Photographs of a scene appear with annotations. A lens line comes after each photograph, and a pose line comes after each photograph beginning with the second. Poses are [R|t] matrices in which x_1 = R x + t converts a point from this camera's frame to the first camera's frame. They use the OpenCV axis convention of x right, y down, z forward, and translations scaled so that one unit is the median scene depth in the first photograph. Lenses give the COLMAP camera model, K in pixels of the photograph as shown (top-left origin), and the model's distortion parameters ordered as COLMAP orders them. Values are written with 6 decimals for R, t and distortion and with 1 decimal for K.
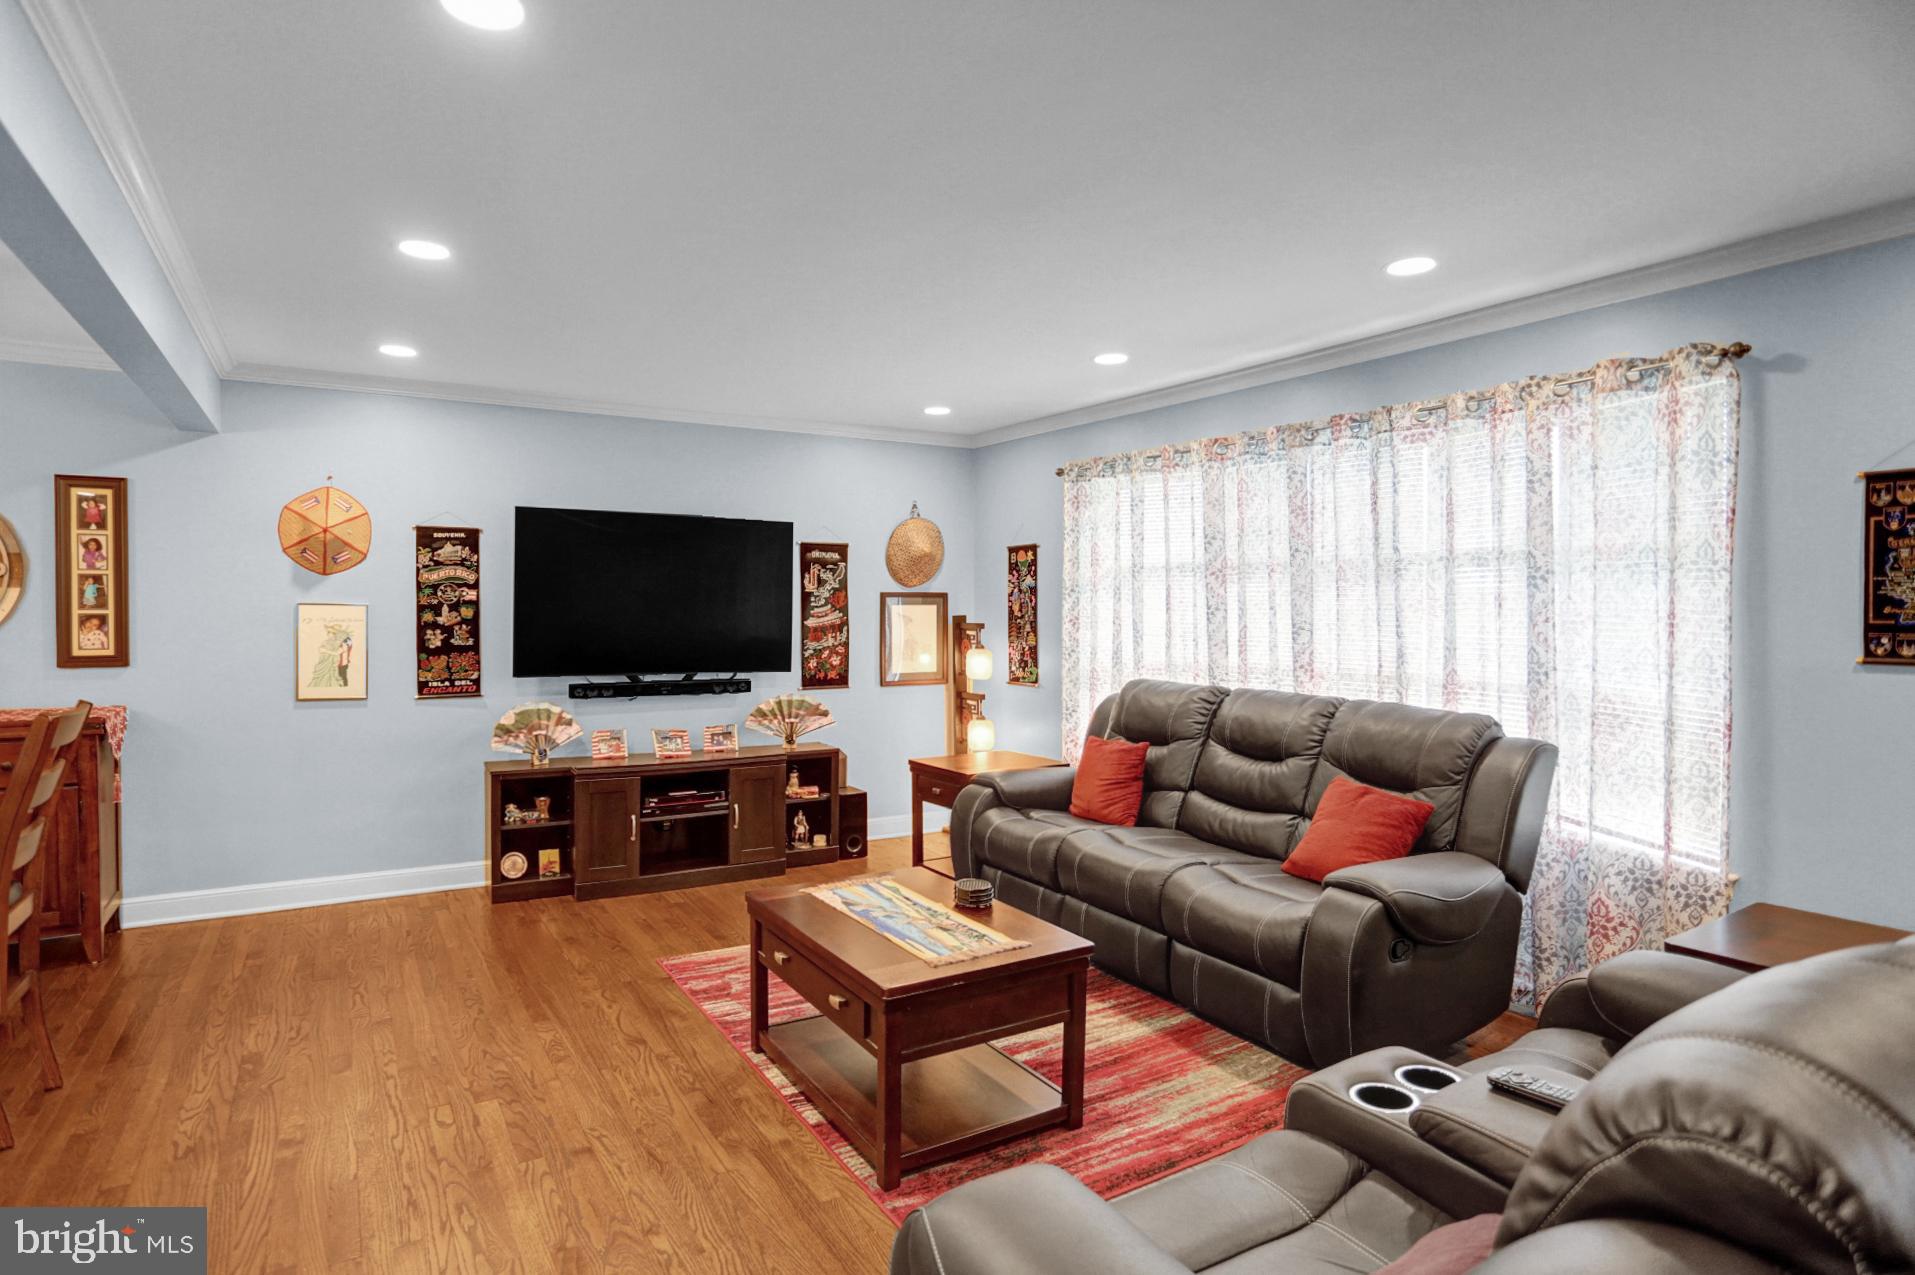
lens RADIAL K [[1024.6, 0, 944.1], [0, 1024.6, 617.1], [0, 0, 1]] dist [-0.073336, 0.037675]
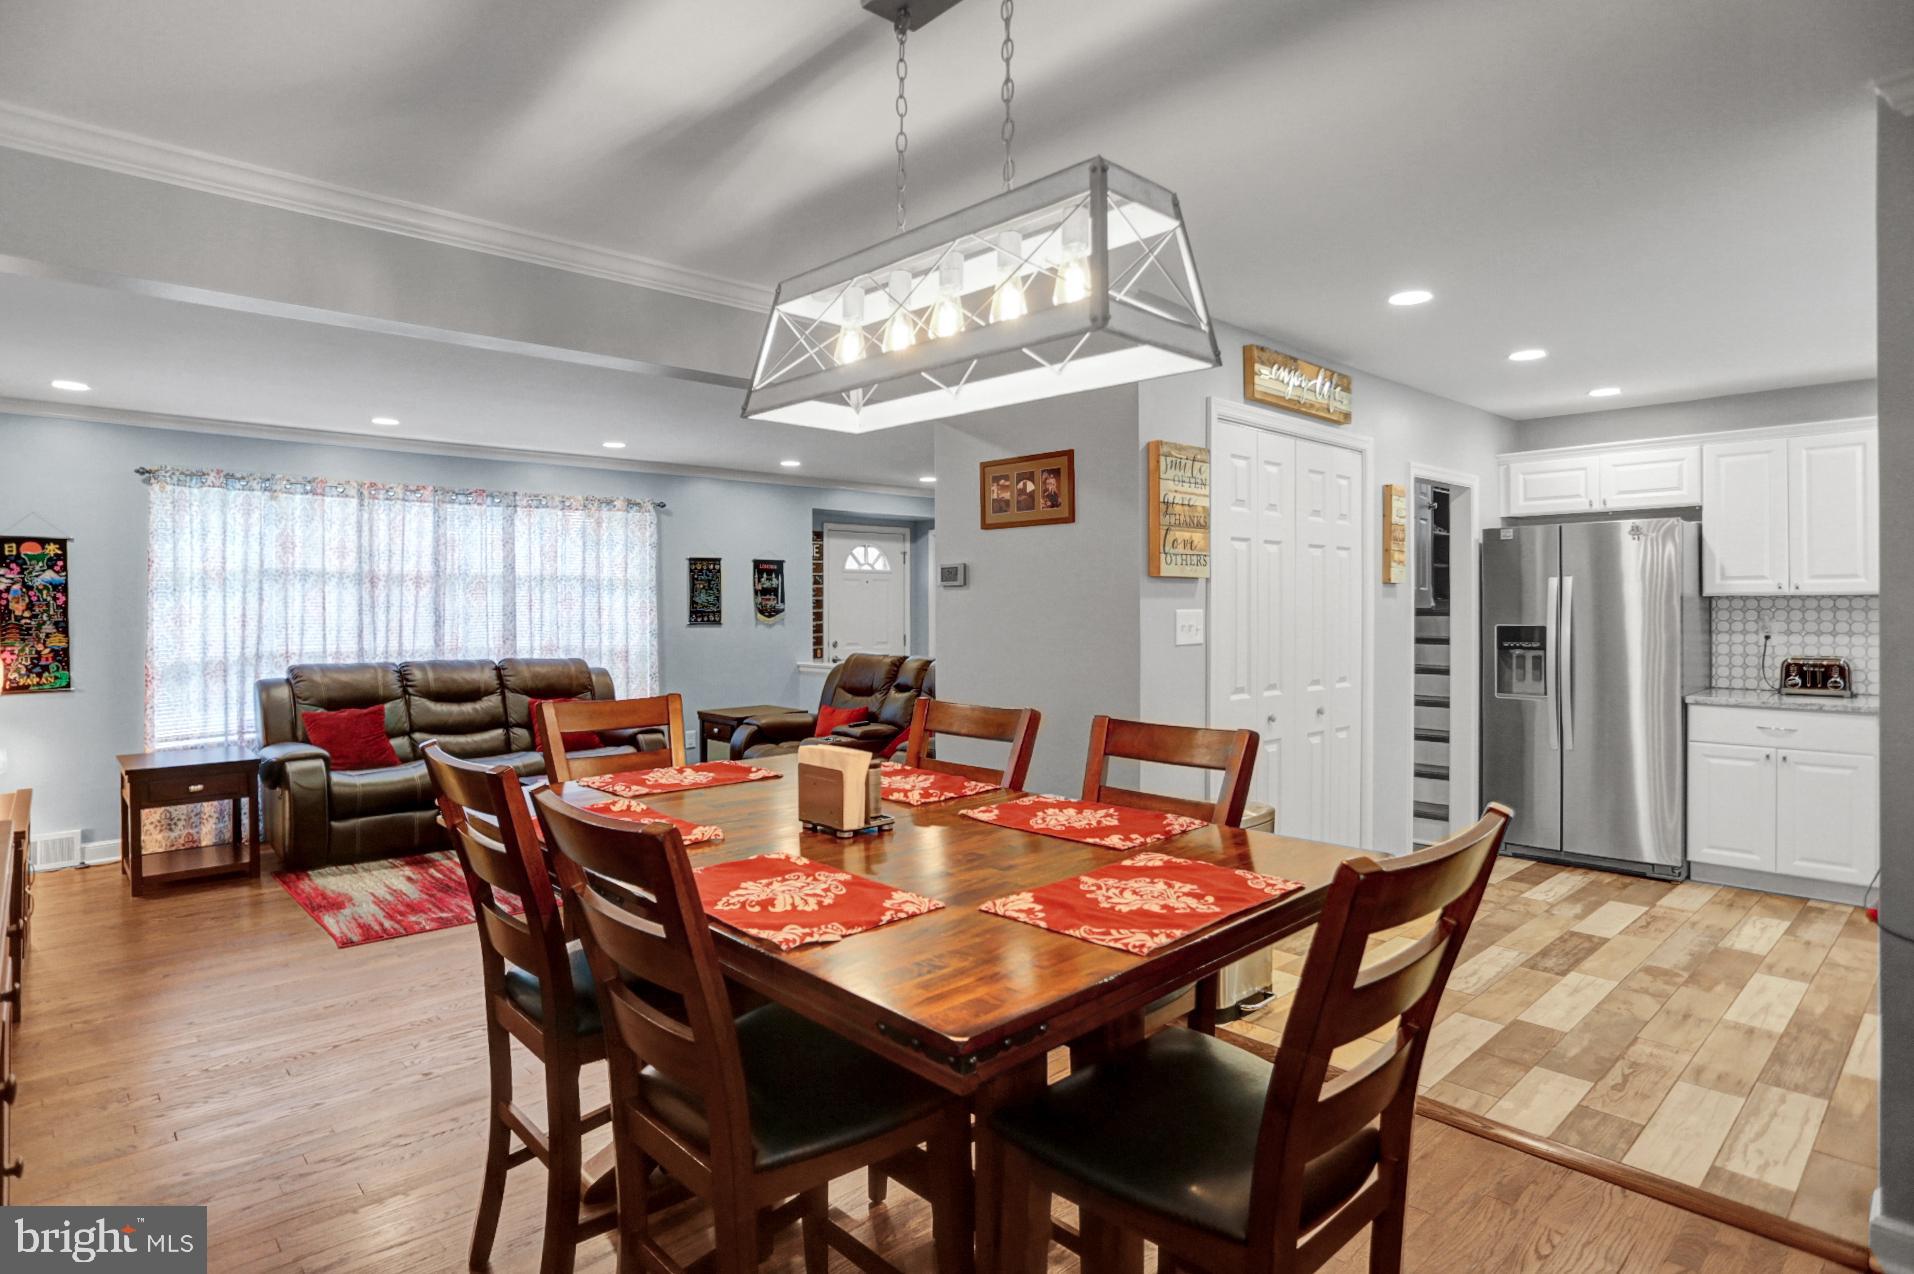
lens RADIAL K [[1007.4, 0, 918.9], [0, 1007.4, 605.9], [0, 0, 1]] dist [-0.060667, 0.034312]
pose [[-0.191434, -0.004838, 0.981494, -1.112964], [0.008075, 0.999946, 0.006503, -0.010937], [-0.981472, 0.009170, -0.191384, 0.496052]]
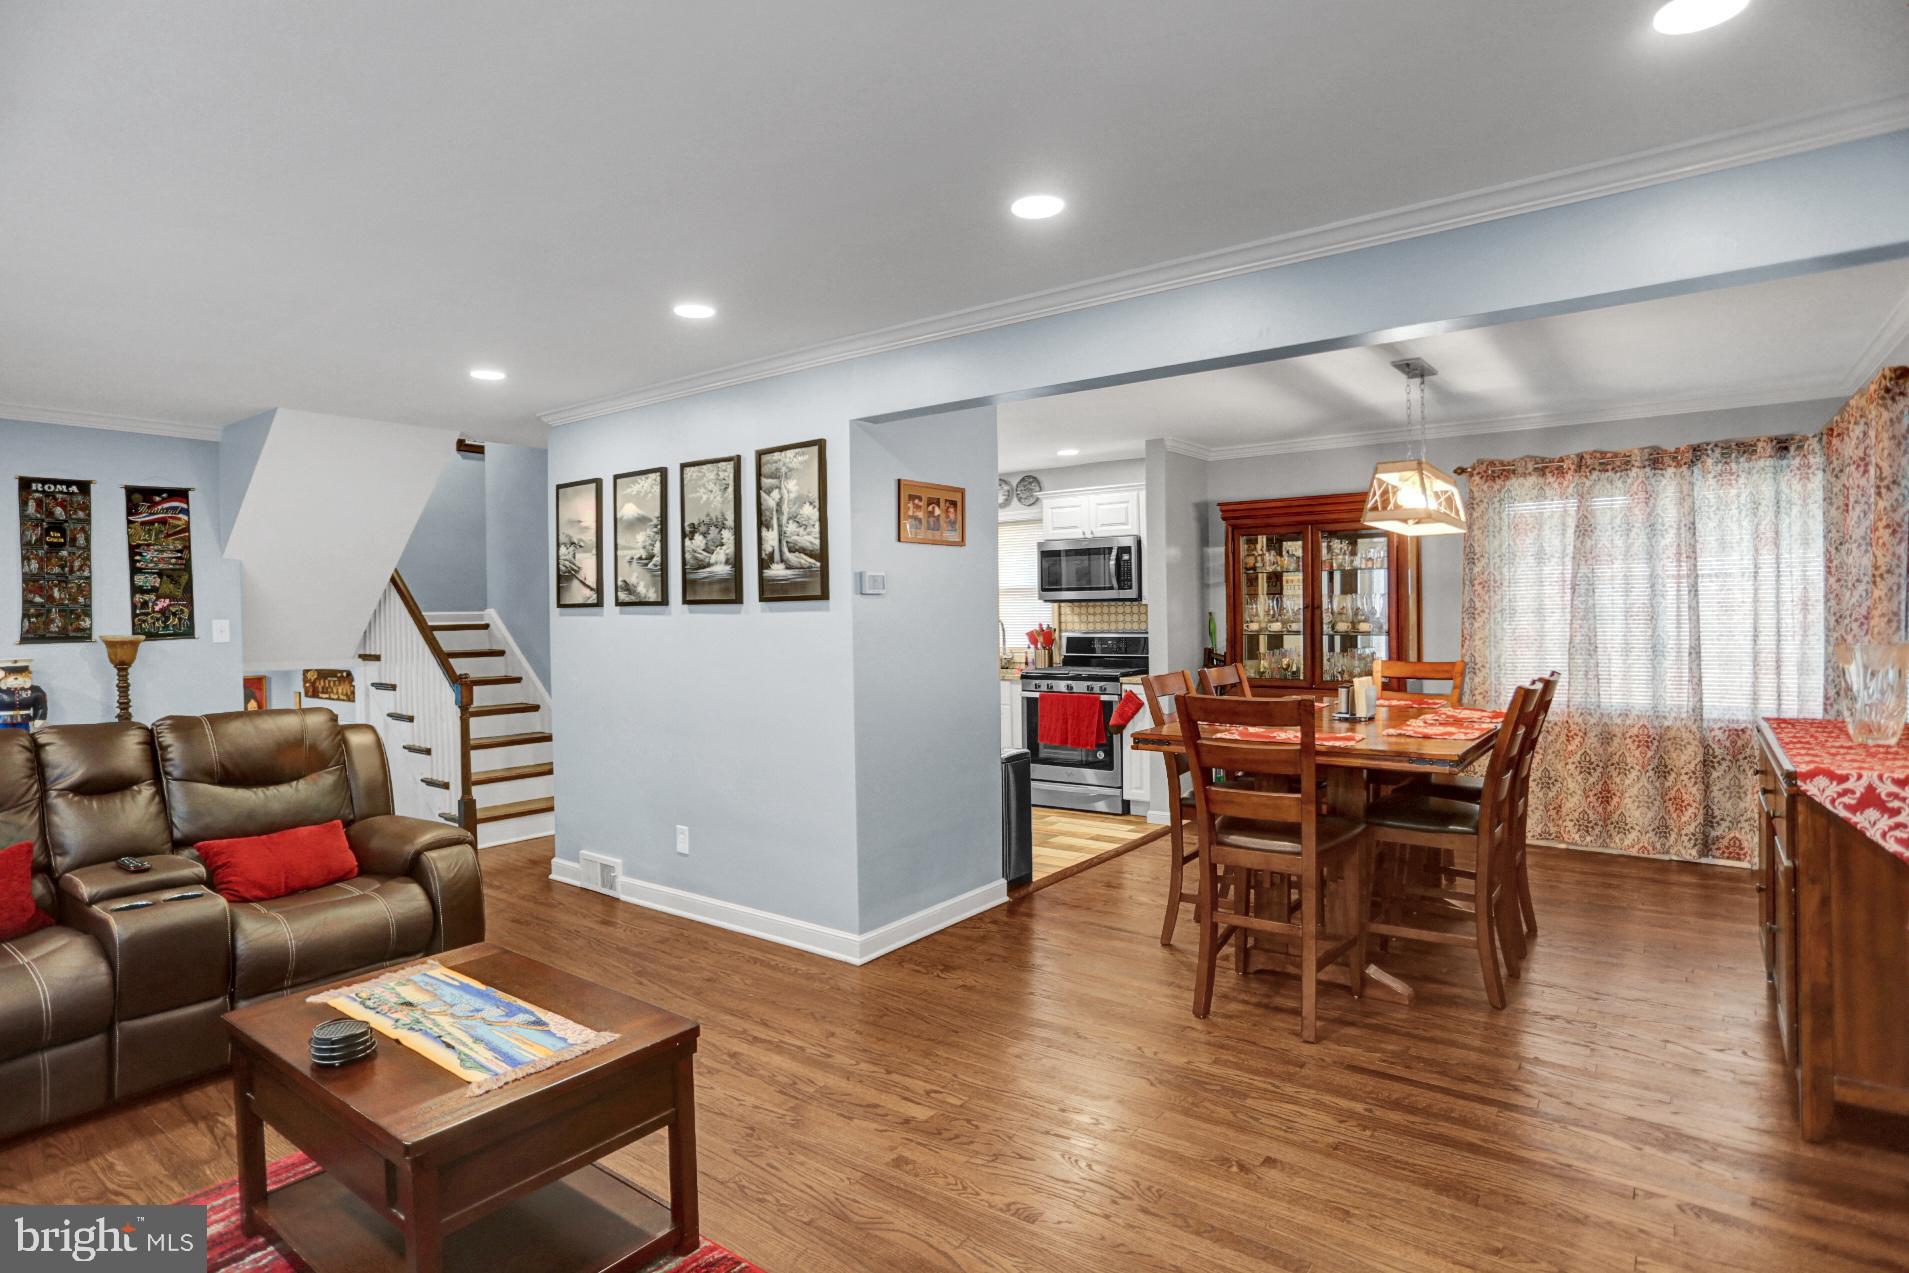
lens RADIAL K [[1002.8, 0, 944.9], [0, 1002.8, 623.4], [0, 0, 1]] dist [-0.064252, 0.035079]
pose [[-0.930860, 0.014712, -0.365080, -0.069204], [0.009092, 0.999812, 0.017108, -0.009083], [0.365264, 0.012606, -0.930819, 1.088998]]
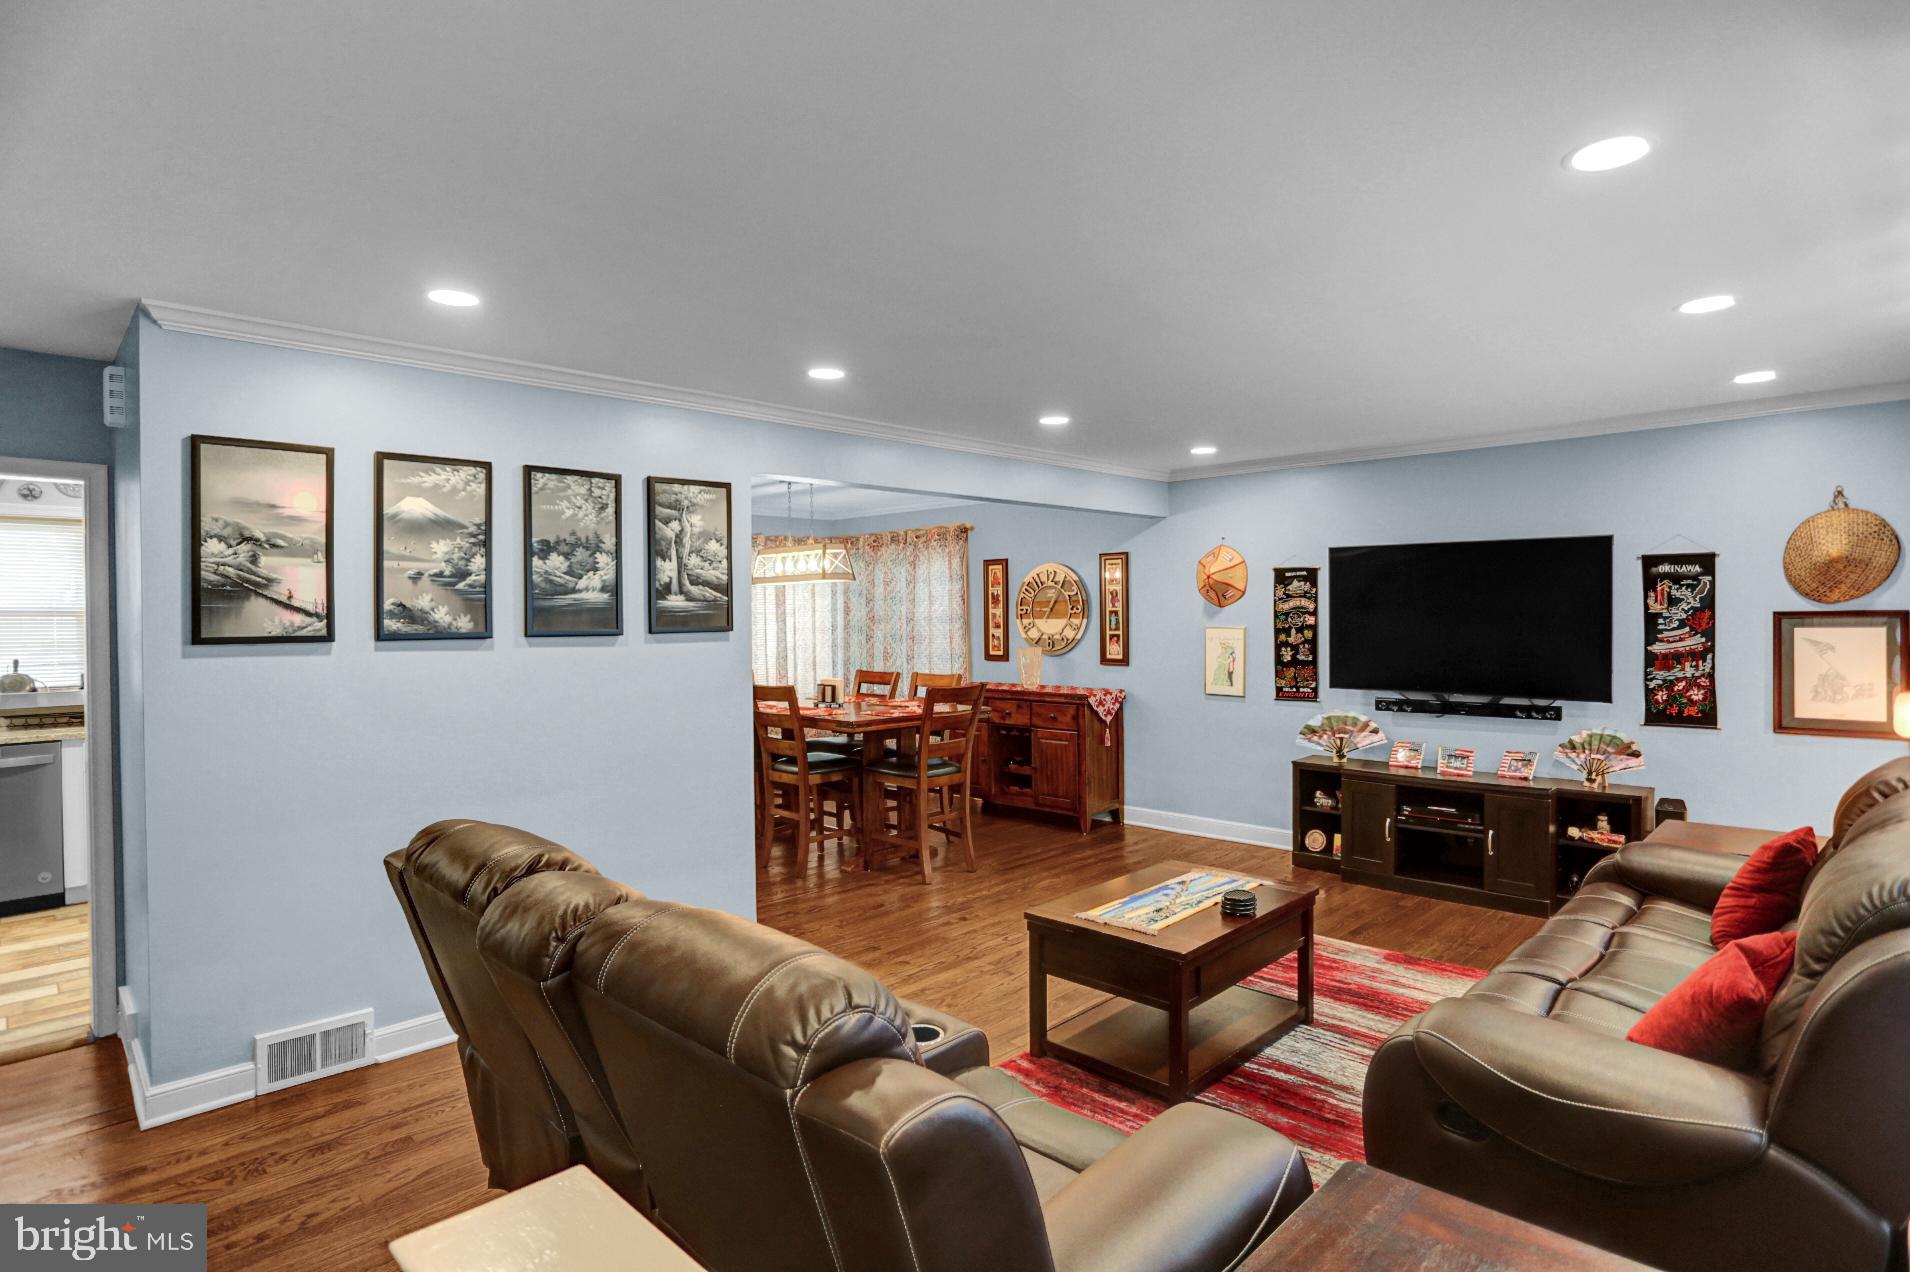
lens RADIAL K [[1003.3, 0, 945.4], [0, 1003.3, 622.9], [0, 0, 1]] dist [-0.064252, 0.035079]
pose [[0.238533, 0.002878, -0.971130, 0.628237], [0.003422, 0.999987, 0.003804, -0.025239], [0.971128, -0.004231, 0.238520, 0.266918]]
